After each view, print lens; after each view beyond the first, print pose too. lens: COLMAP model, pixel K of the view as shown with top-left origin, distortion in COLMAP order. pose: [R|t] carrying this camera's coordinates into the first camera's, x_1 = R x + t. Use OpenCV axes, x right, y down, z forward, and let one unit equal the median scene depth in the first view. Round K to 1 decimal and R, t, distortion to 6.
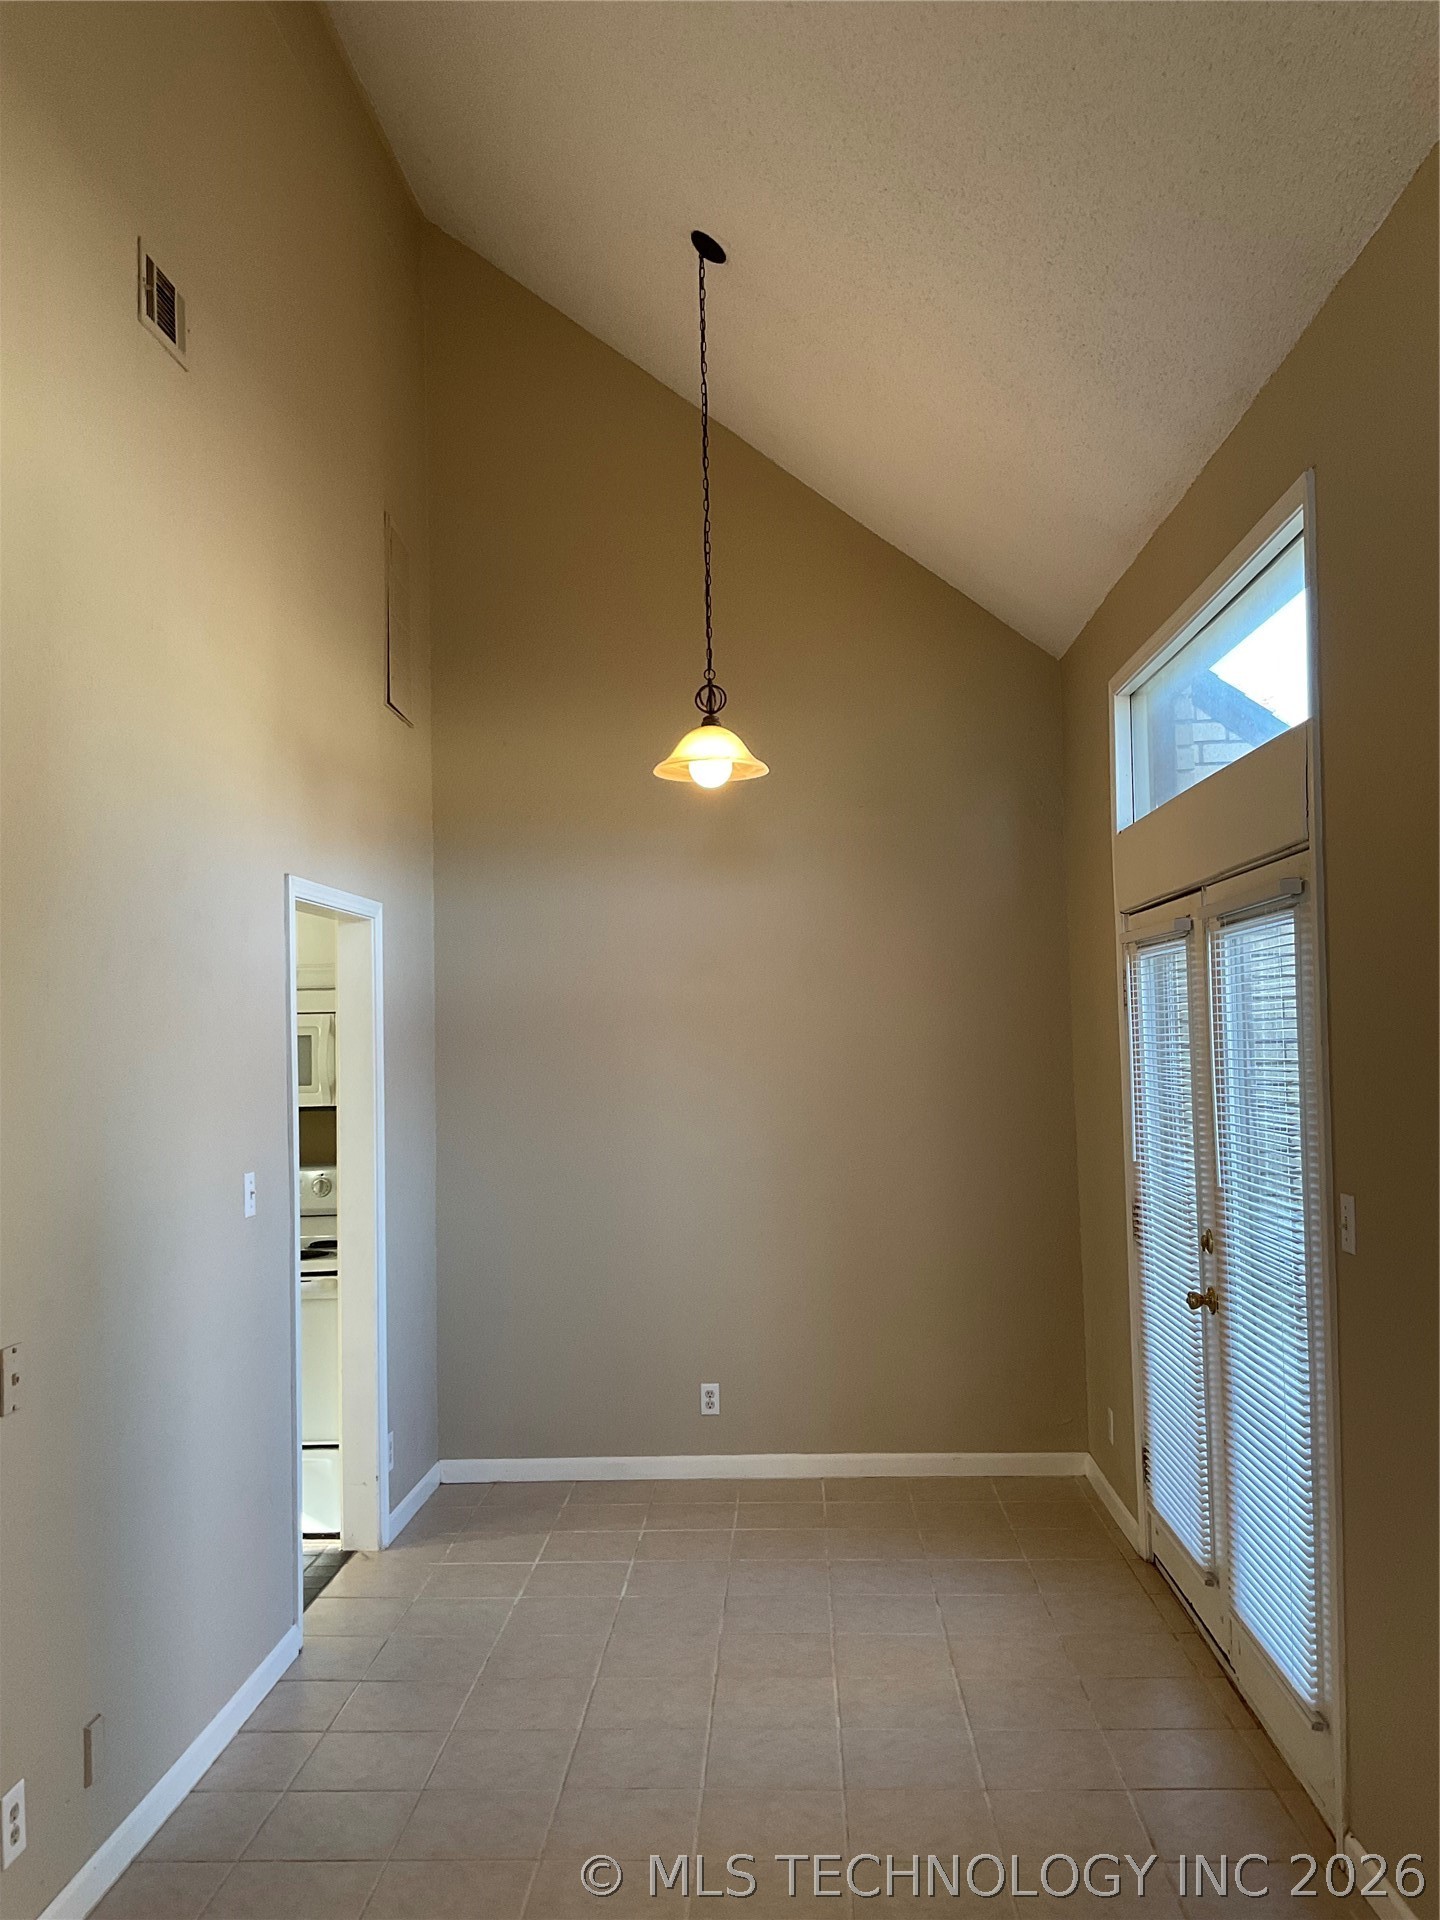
lens RADIAL K [[1599.2, 0, 721.7], [0, 1599.2, 949.4], [0, 0, 1]] dist [0.113835, -0.201765]
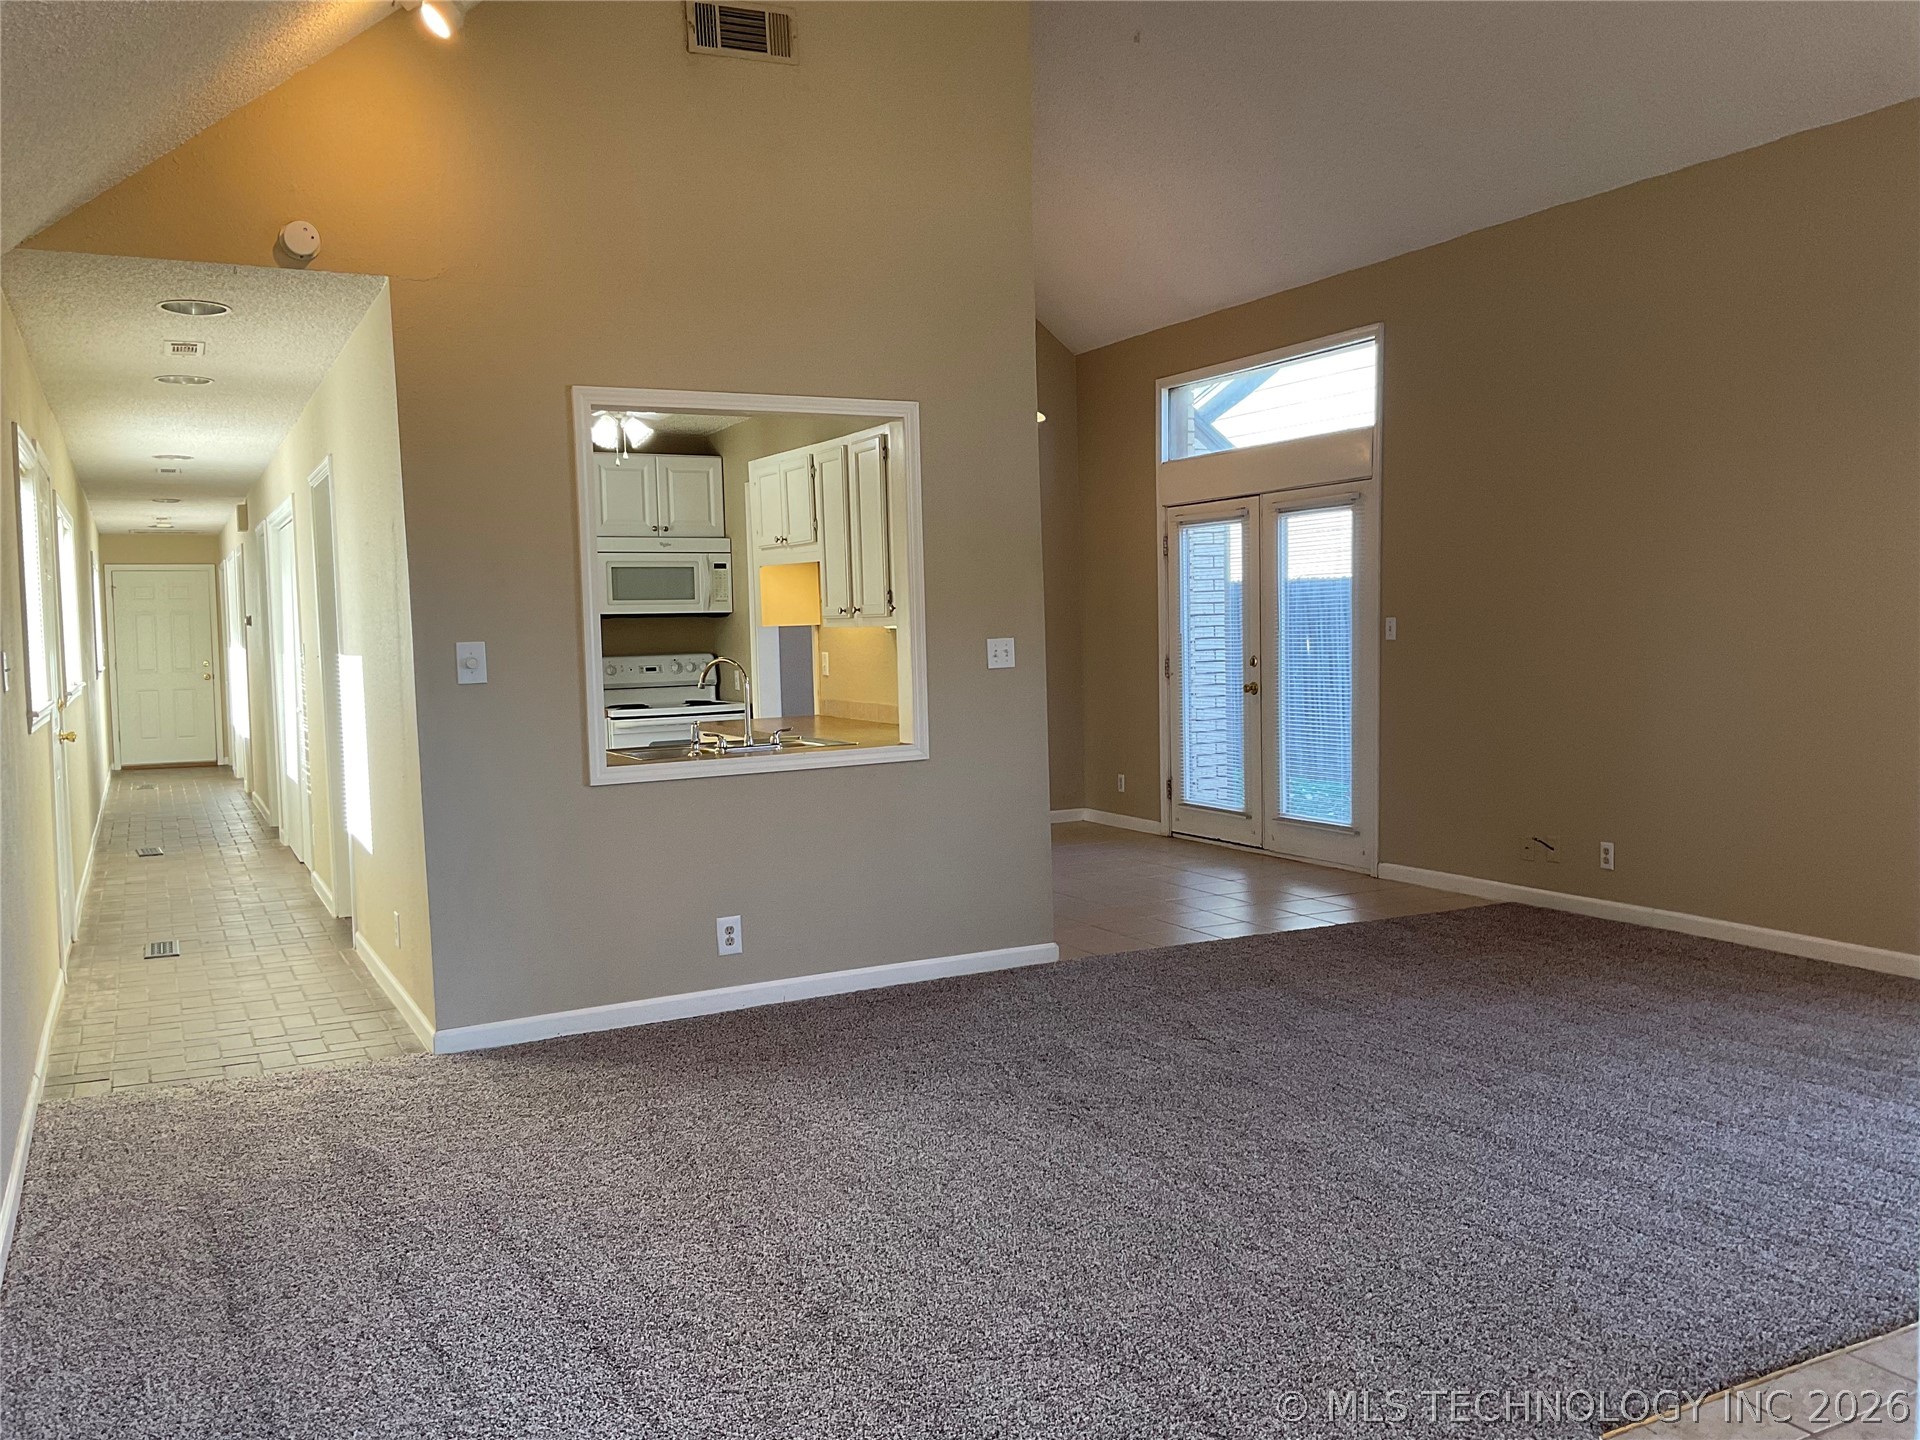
lens RADIAL K [[1588.1, 0, 954.4], [0, 1588.1, 720.9], [0, 0, 1]] dist [0.121578, -0.246170]
pose [[0.873591, -0.030558, 0.485700, -0.827692], [-0.021644, 0.994600, 0.101505, 0.040515], [-0.486178, -0.099186, 0.868212, -0.502814]]
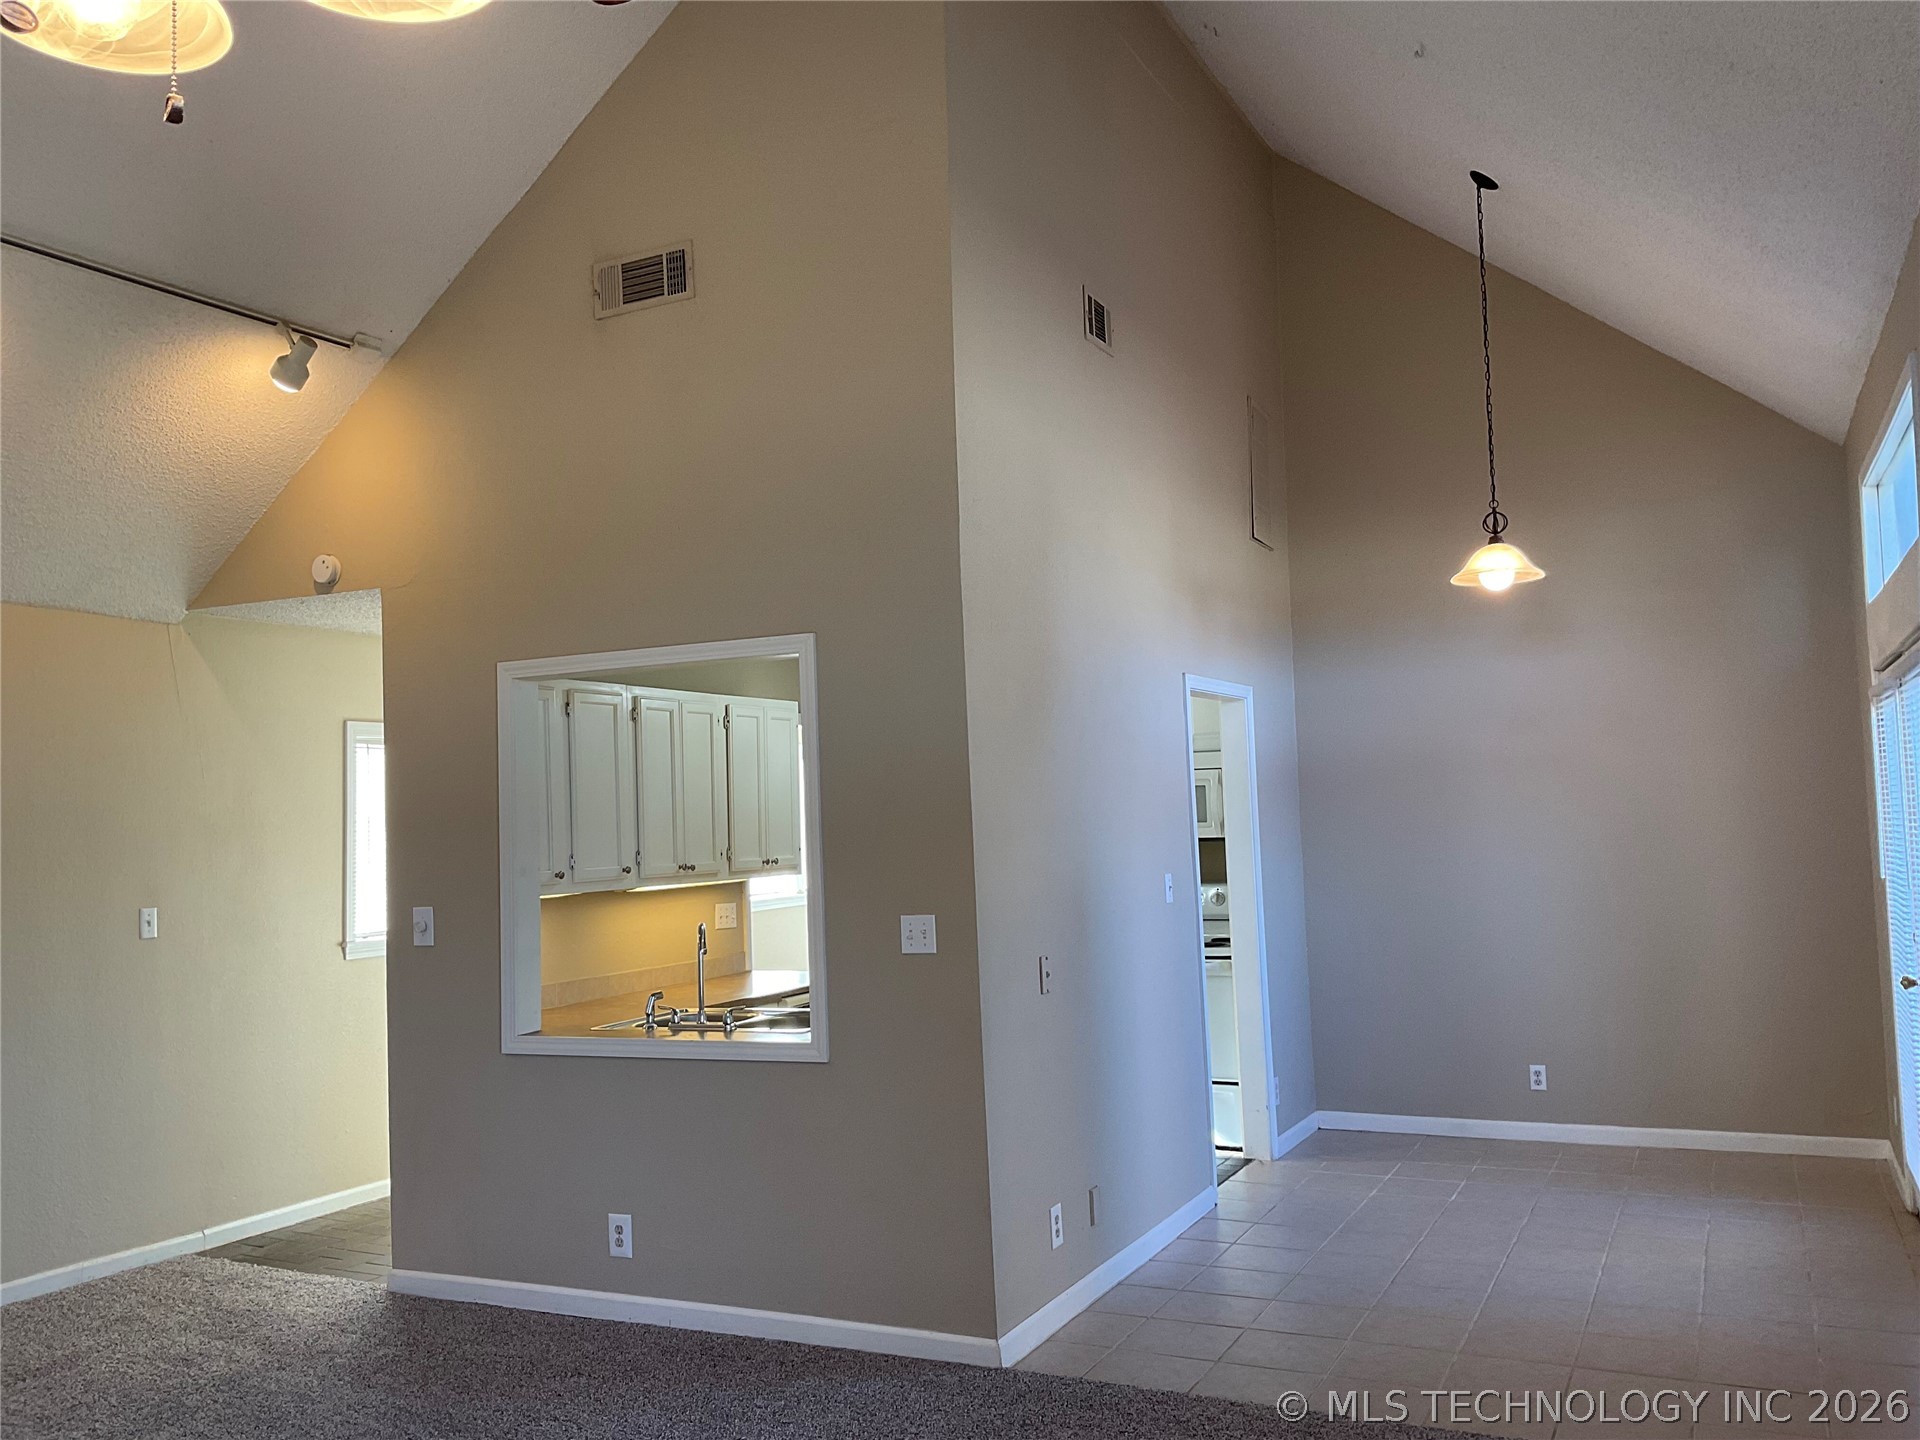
lens RADIAL K [[1588.1, 0, 954.4], [0, 1588.1, 720.9], [0, 0, 1]] dist [0.121578, -0.246170]
pose [[0.917841, -0.033240, -0.395554, 0.091762], [0.036432, 0.999336, 0.000559, -0.010421], [0.395272, -0.014923, 0.918443, -0.344870]]
